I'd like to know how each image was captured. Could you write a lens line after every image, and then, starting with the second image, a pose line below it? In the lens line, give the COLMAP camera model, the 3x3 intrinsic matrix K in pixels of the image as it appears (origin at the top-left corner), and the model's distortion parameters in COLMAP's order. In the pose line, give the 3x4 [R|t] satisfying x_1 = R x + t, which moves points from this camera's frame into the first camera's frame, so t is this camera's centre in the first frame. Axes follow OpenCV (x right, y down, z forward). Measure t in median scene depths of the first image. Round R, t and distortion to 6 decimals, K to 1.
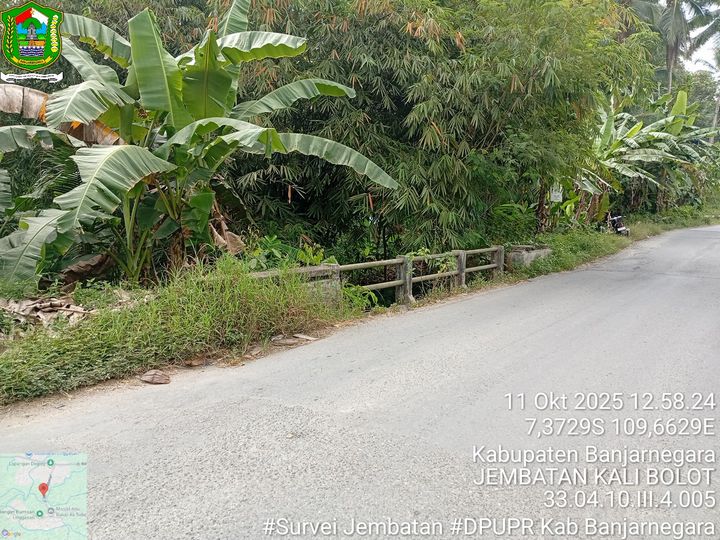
lens RADIAL K [[550.3, 0, 358.4], [0, 550.3, 270.7], [0, 0, 1]] dist [0.096642, -0.208669]
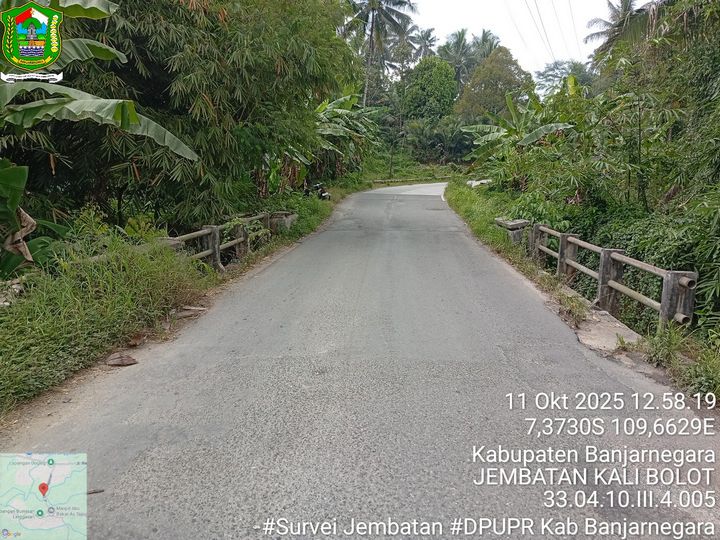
lens RADIAL K [[550.3, 0, 358.4], [0, 550.3, 270.7], [0, 0, 1]] dist [0.096642, -0.208669]
pose [[0.835428, -0.098700, 0.540665, -0.201152], [0.065322, 0.994601, 0.080632, -0.007237], [-0.545704, -0.032045, 0.837365, -0.023073]]
